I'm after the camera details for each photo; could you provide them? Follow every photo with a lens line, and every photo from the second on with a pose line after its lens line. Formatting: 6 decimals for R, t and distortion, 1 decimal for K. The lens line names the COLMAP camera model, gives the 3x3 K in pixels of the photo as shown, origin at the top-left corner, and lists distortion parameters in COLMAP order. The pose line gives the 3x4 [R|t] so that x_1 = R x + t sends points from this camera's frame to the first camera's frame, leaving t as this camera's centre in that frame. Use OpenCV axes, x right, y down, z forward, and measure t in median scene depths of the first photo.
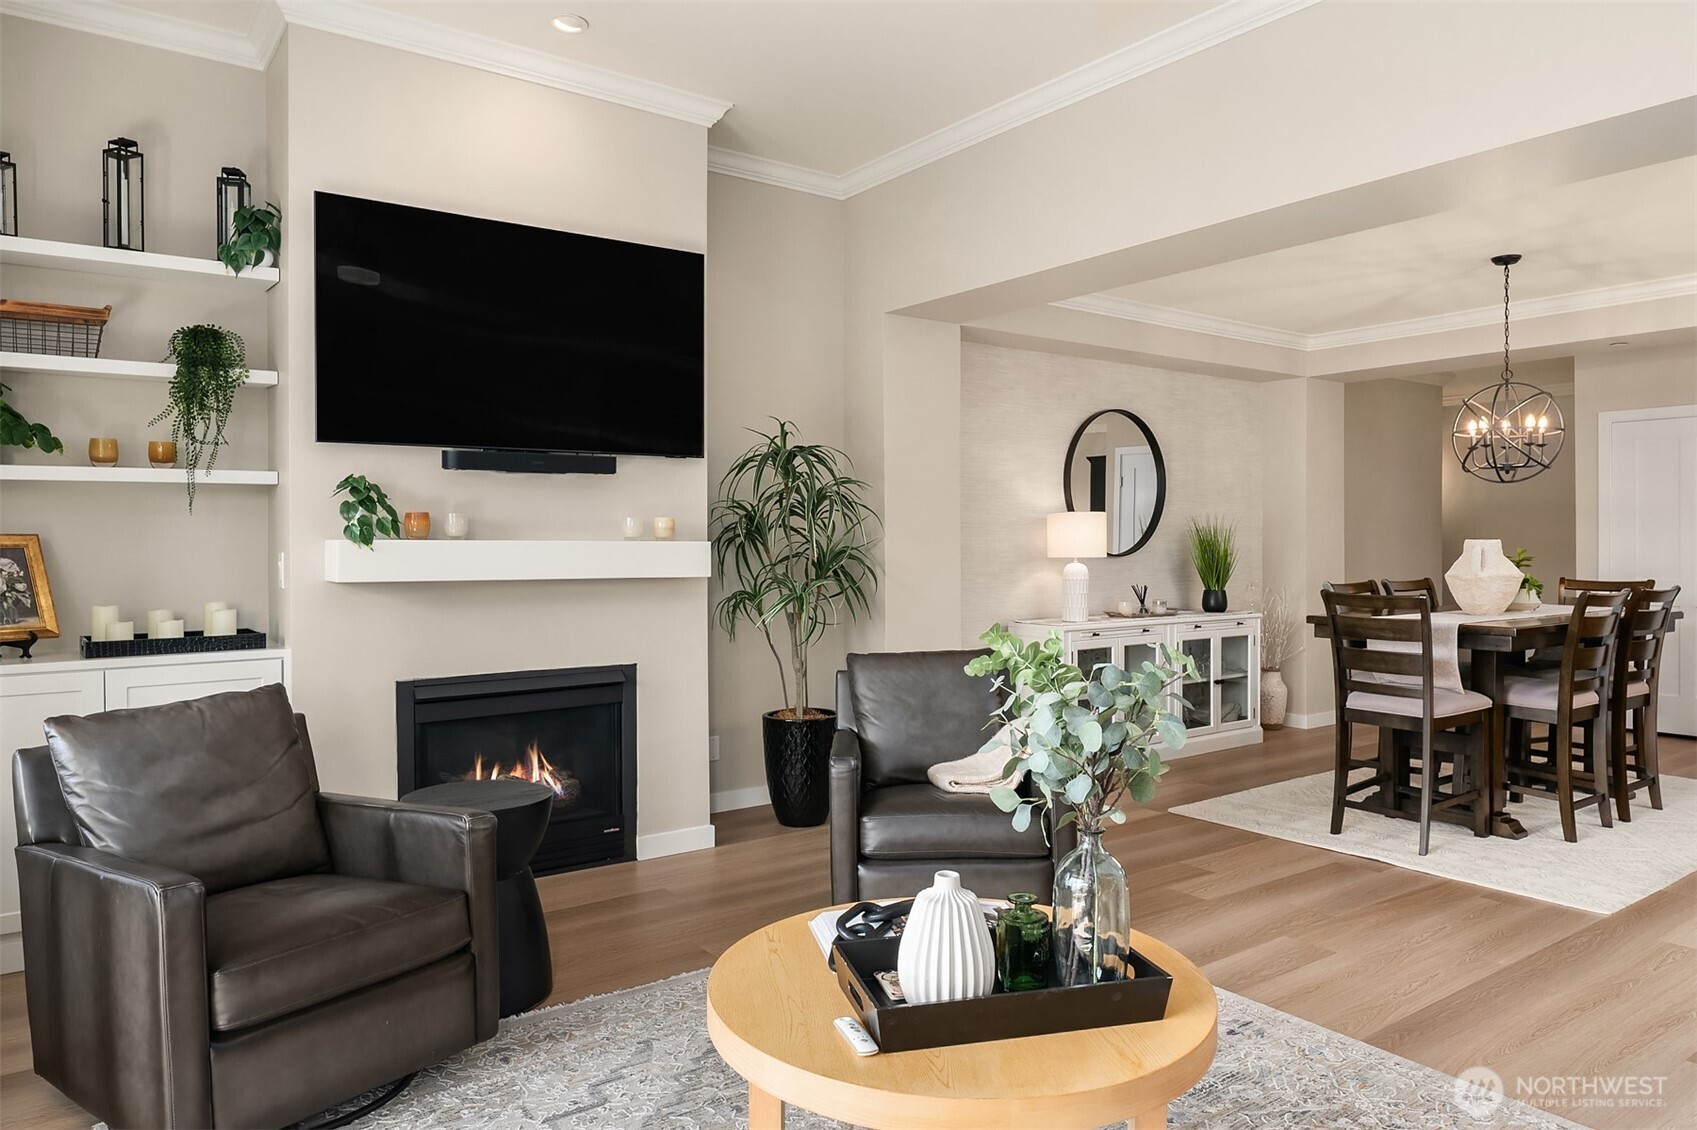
lens RADIAL K [[1113.1, 0, 865.4], [0, 1113.1, 551.5], [0, 0, 1]] dist [-0.008621, -0.004492]
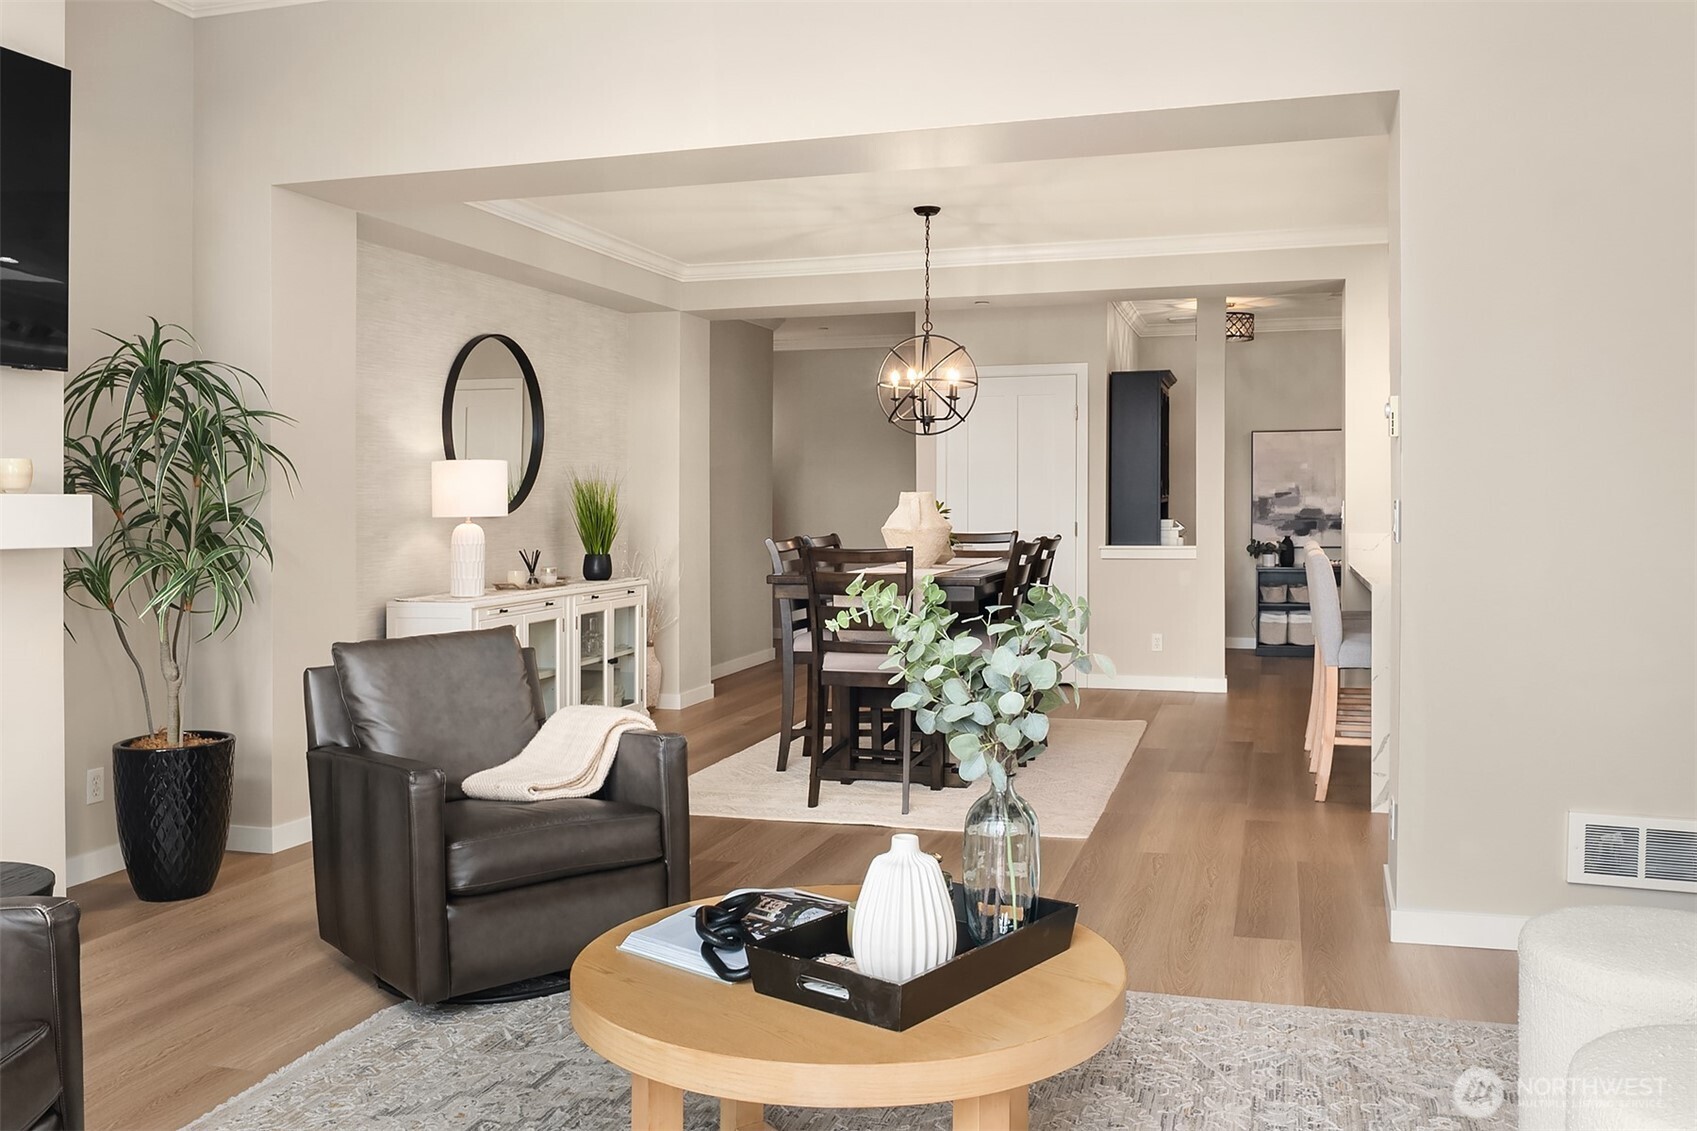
lens RADIAL K [[1401.5, 0, 855.0], [0, 1401.5, 510.5], [0, 0, 1]] dist [-0.017604, -0.002279]
pose [[0.804013, -0.008878, 0.594546, -0.226732], [0.012002, 0.999927, -0.001299, 0.006995], [-0.594491, 0.008180, 0.804061, 0.030540]]
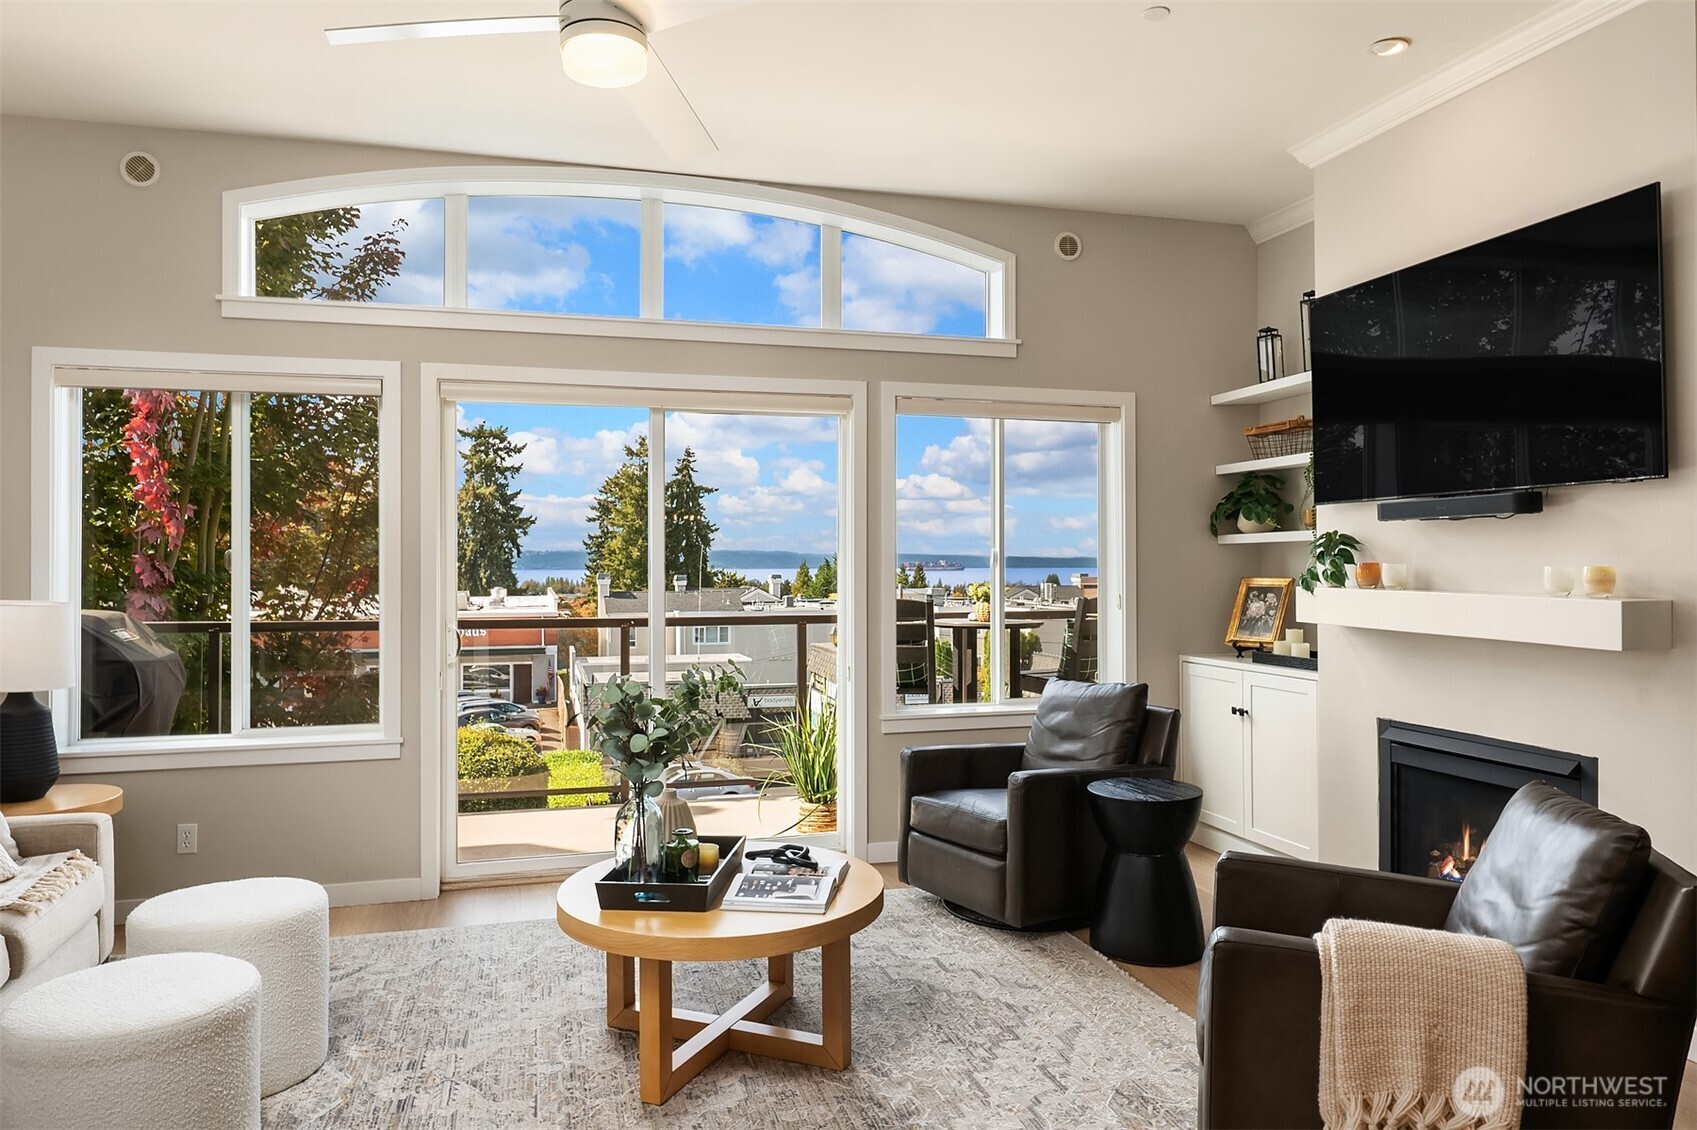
lens RADIAL K [[1113.1, 0, 852.2], [0, 1113.1, 551.7], [0, 0, 1]] dist [-0.008621, -0.004492]
pose [[-0.355038, -0.005638, -0.934835, 0.579174], [-0.007407, 0.999967, -0.003218, -0.028187], [0.934823, 0.005782, -0.355068, 0.676284]]
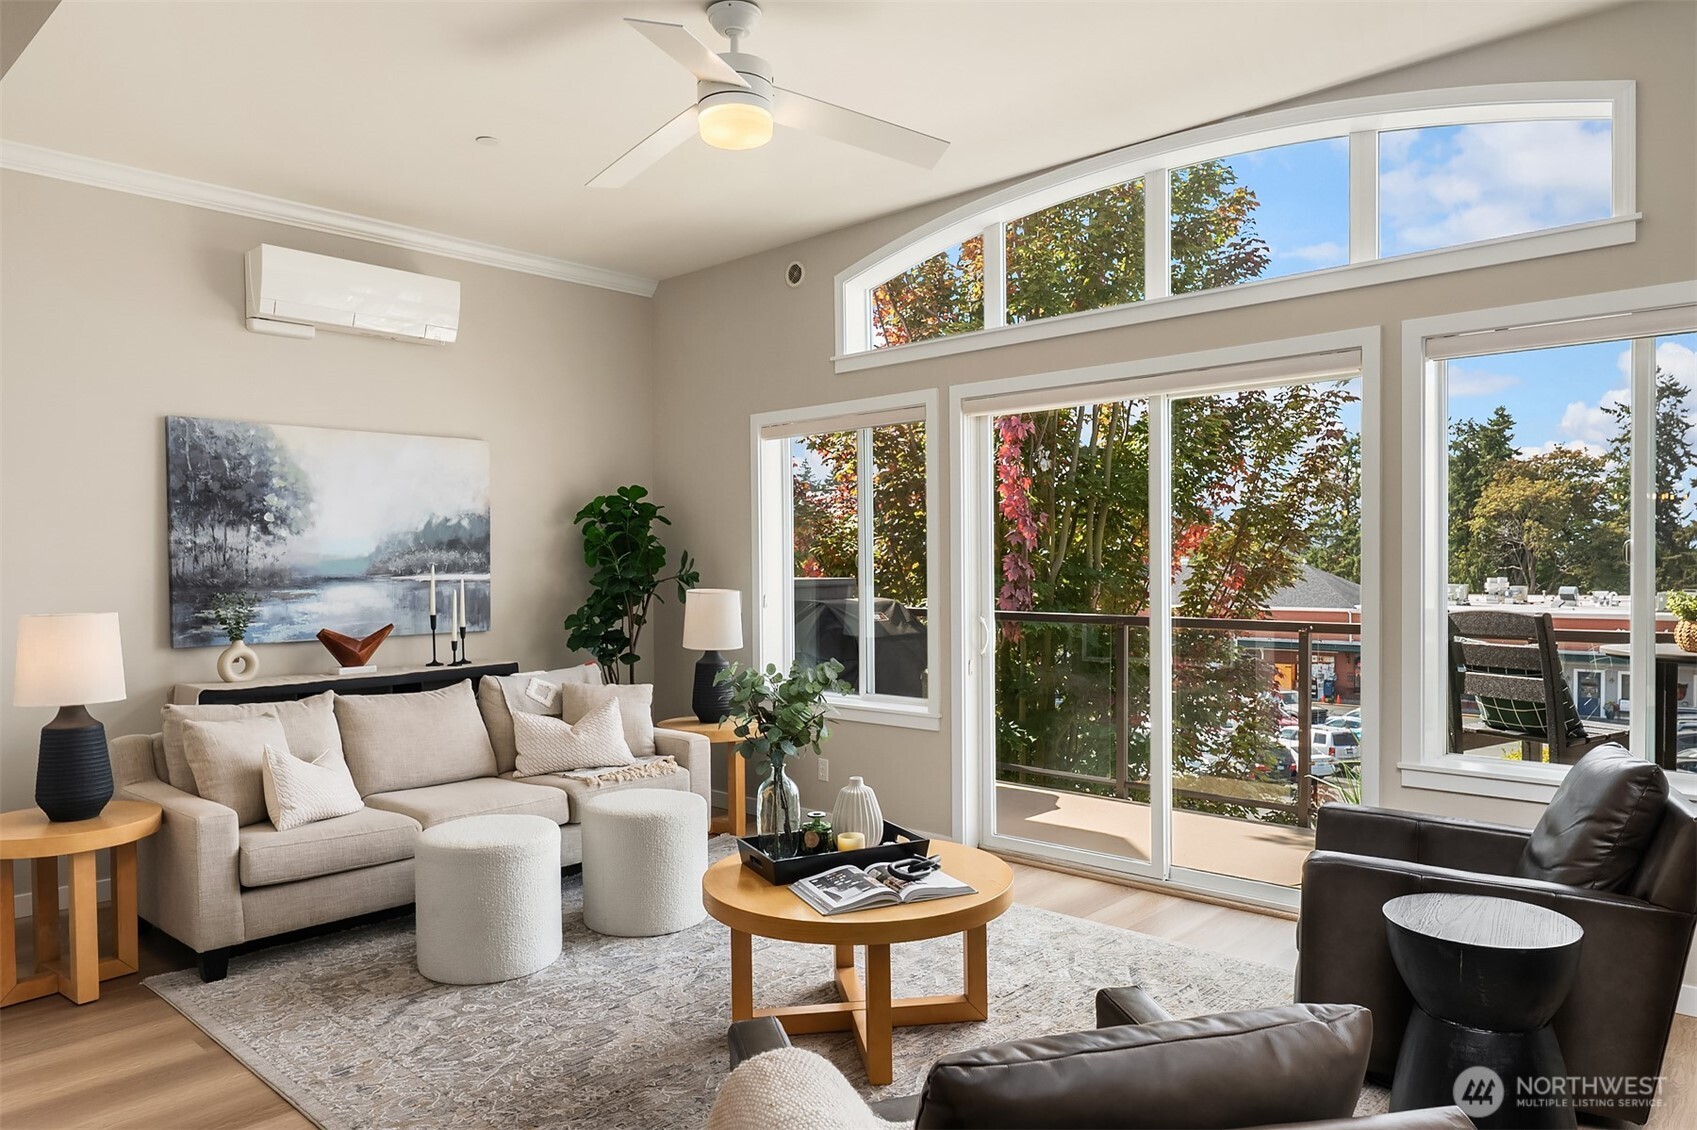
lens RADIAL K [[1113.1, 0, 855.5], [0, 1113.1, 578.4], [0, 0, 1]] dist [-0.008621, -0.004492]
pose [[-0.983270, 0.012056, -0.181755, 0.147483], [0.007393, 0.999626, 0.026310, -0.032466], [0.182005, 0.024526, -0.982992, 1.014018]]
